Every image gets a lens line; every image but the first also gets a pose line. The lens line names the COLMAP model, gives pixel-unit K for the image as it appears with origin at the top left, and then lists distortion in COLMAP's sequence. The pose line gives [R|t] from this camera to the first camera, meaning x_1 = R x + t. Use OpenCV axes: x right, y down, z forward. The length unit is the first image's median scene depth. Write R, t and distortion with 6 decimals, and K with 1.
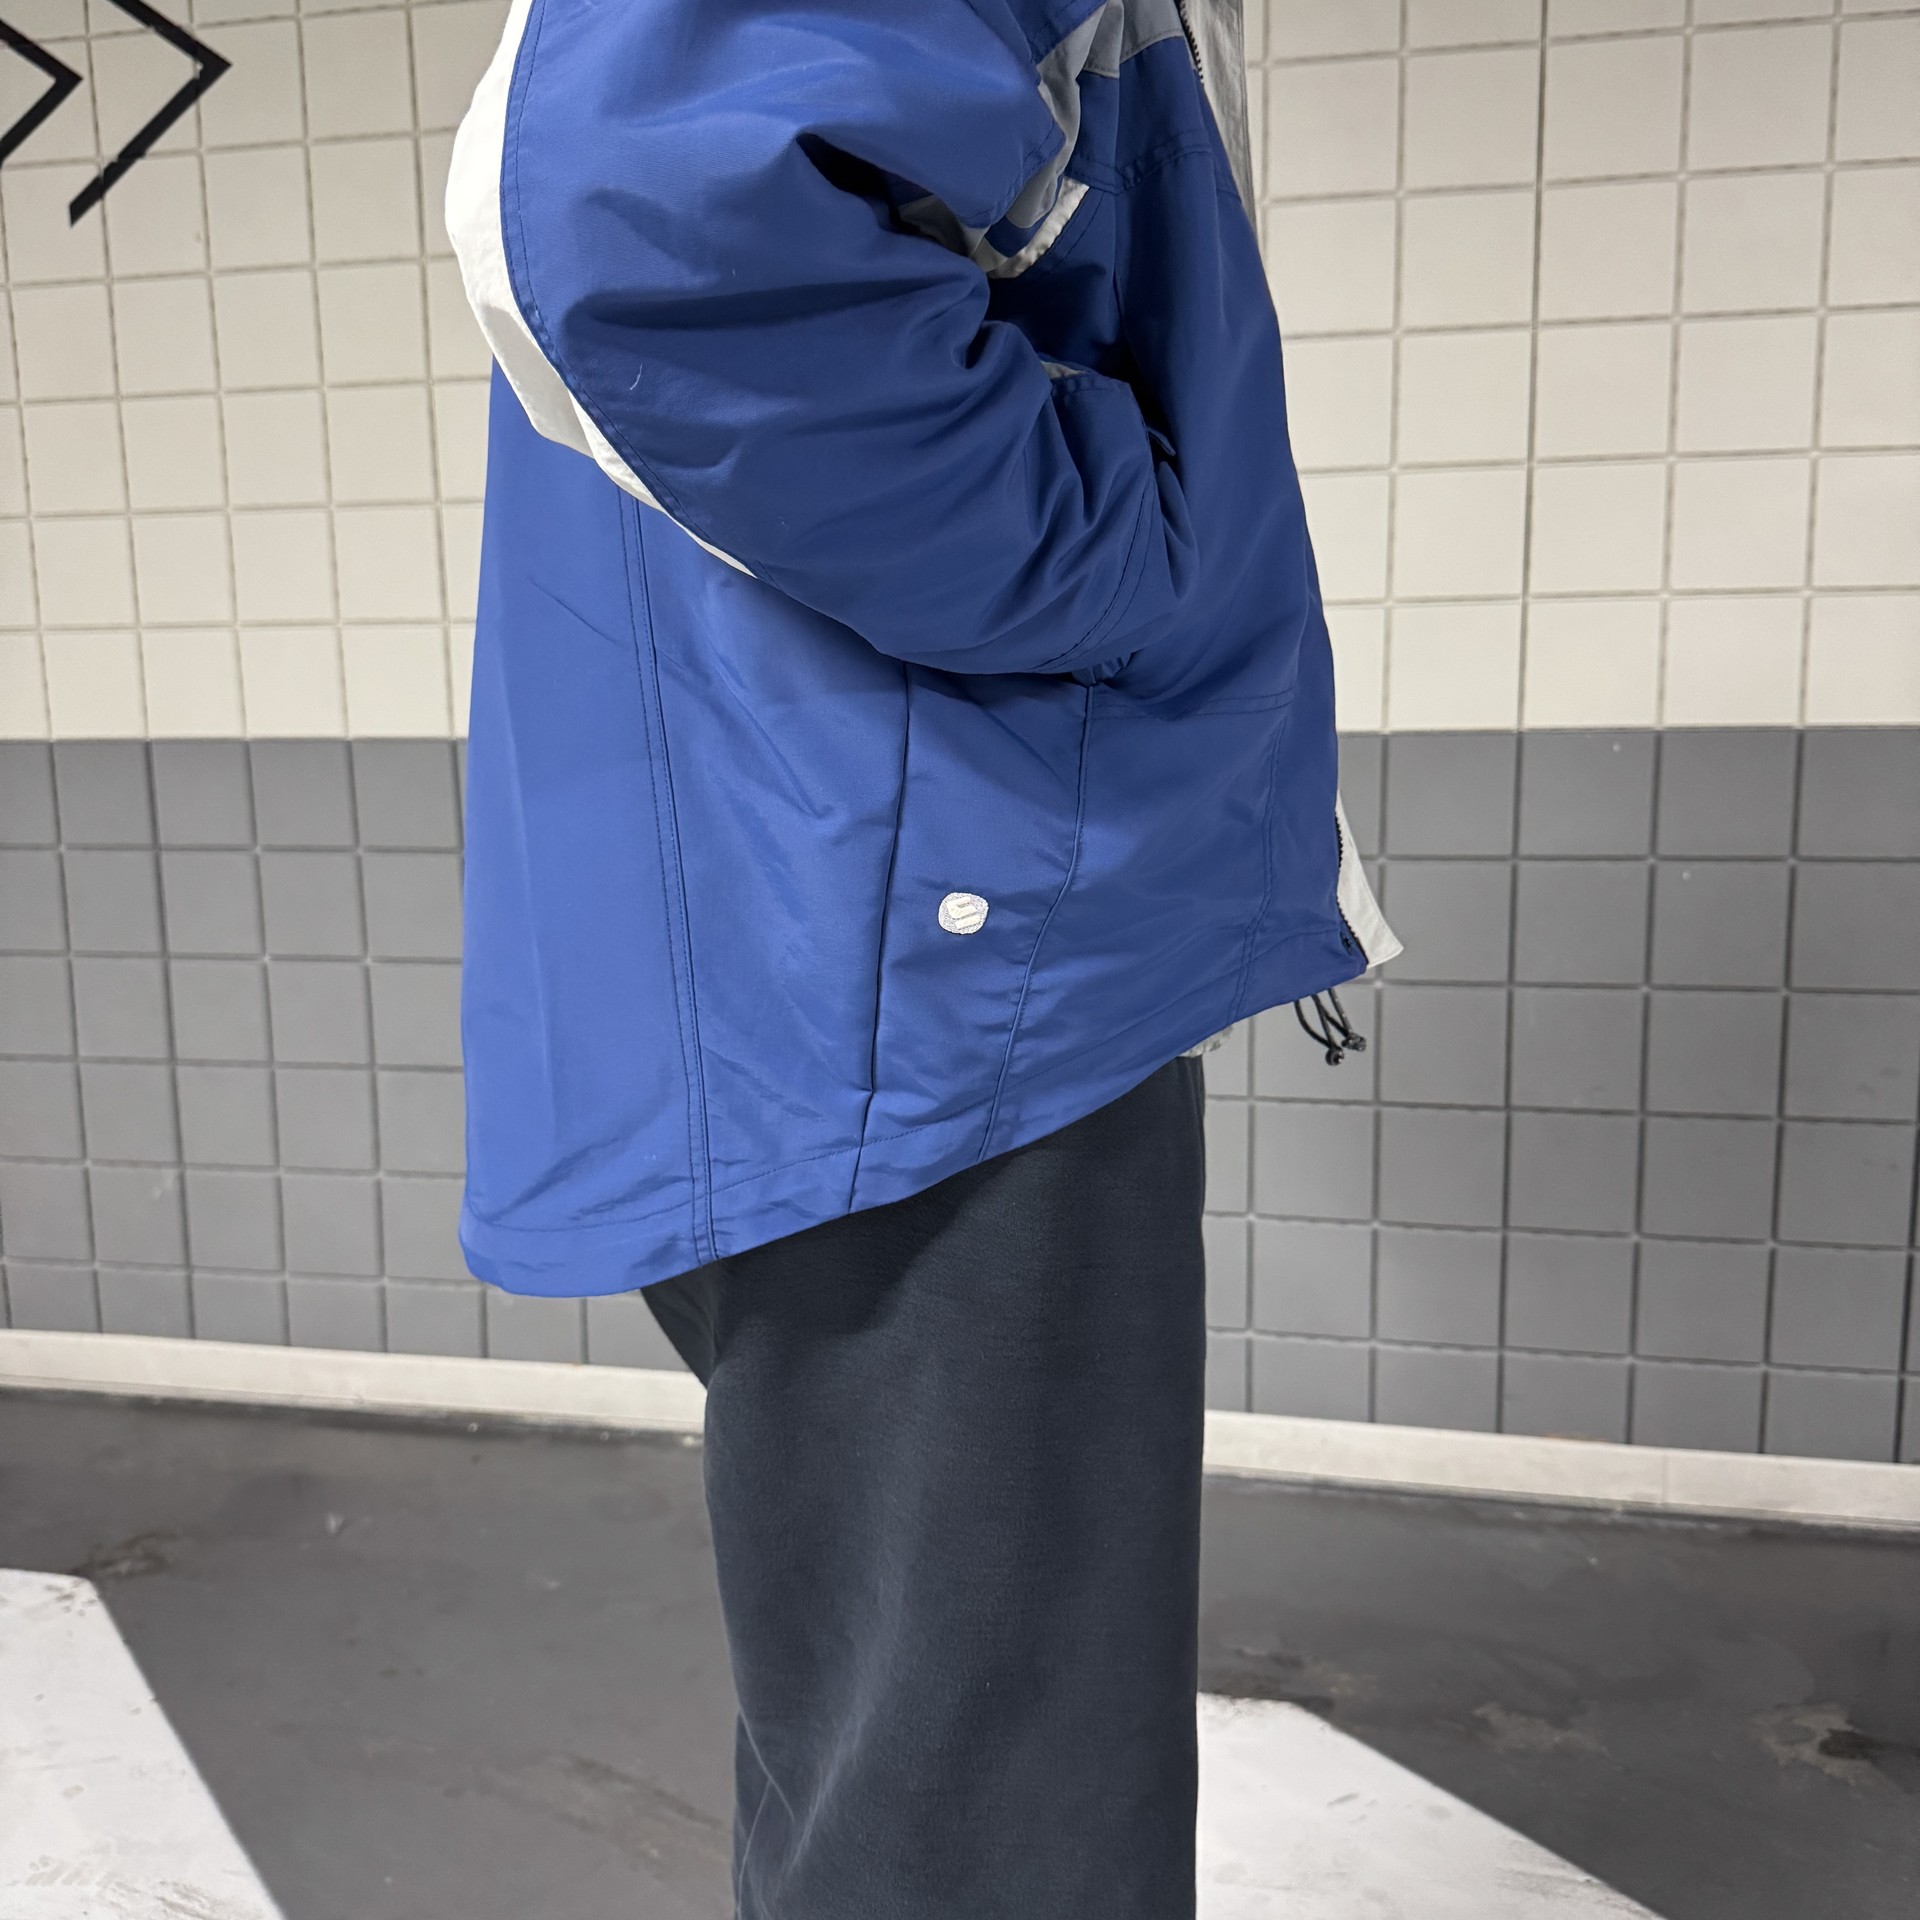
lens RADIAL K [[1868.1, 0, 960.0], [0, 1868.1, 960.0], [0, 0, 1]] dist [-0.030177, 0.016189]
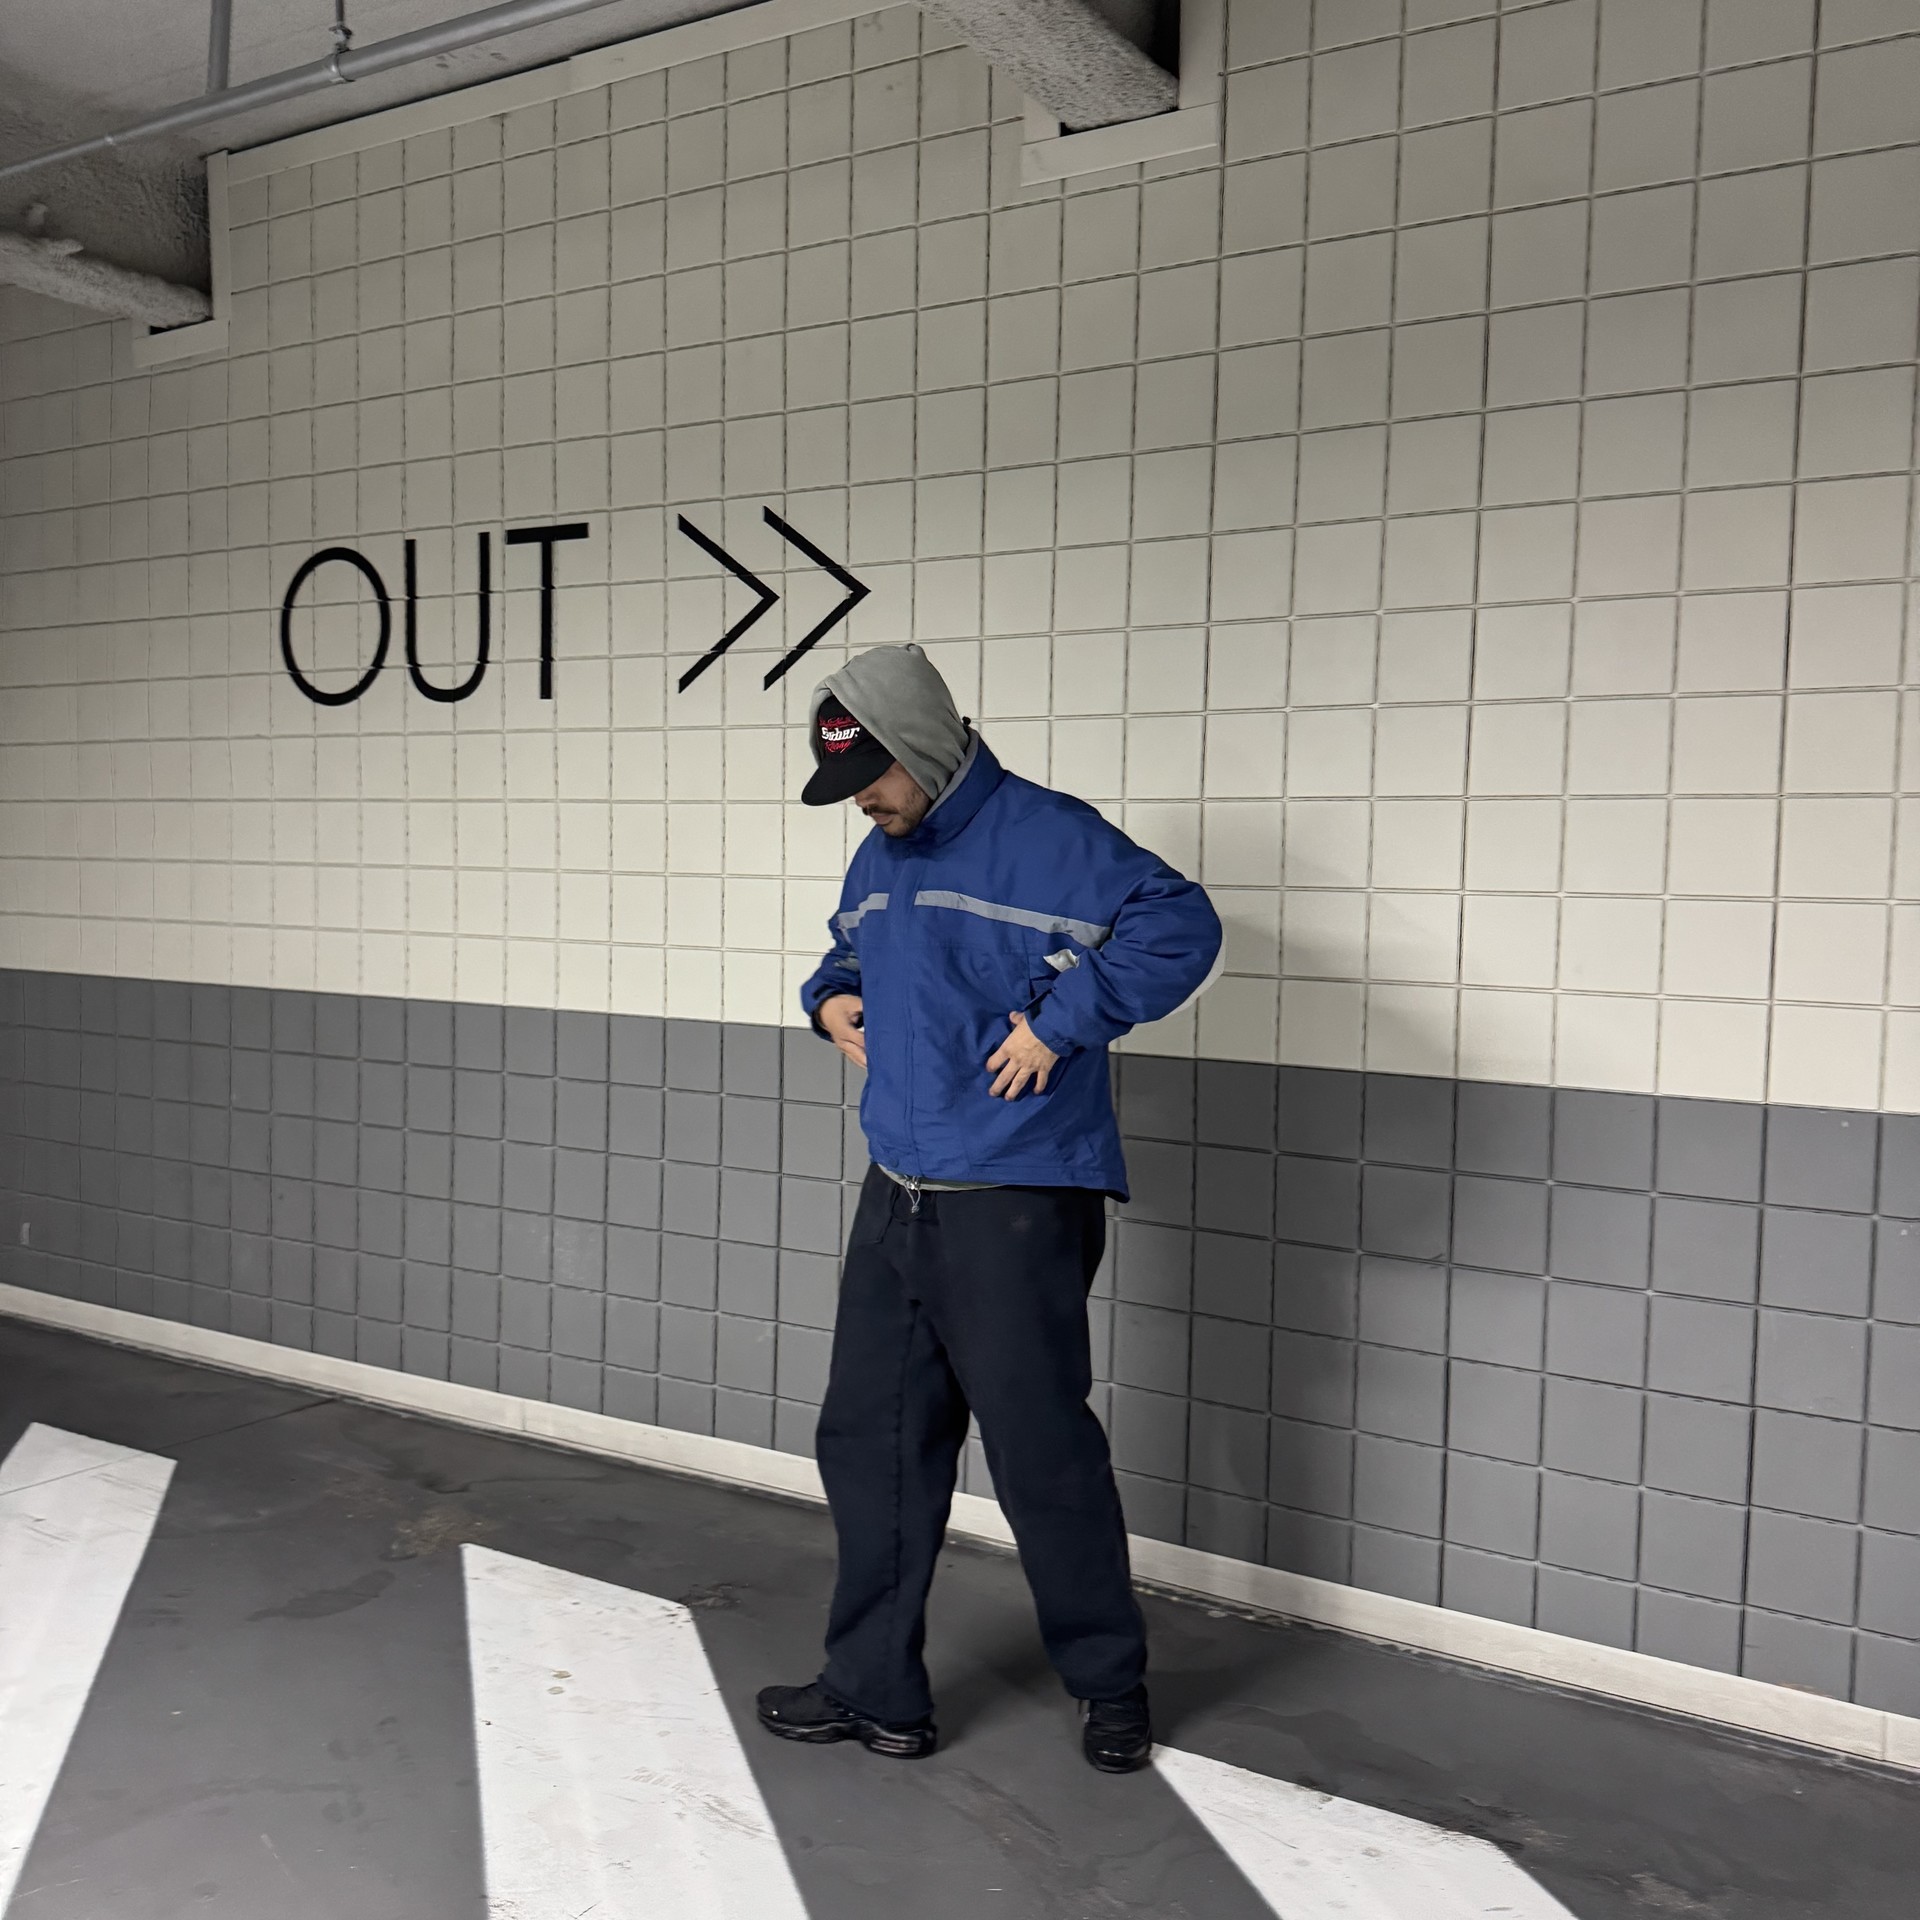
lens RADIAL K [[1682.3, 0, 960.0], [0, 1682.3, 960.0], [0, 0, 1]] dist [0.073099, -0.107007]
pose [[0.949070, 0.045493, -0.311763, 0.133498], [-0.080468, 0.991703, -0.100247, -0.058586], [0.304616, 0.120228, 0.944857, -0.272971]]
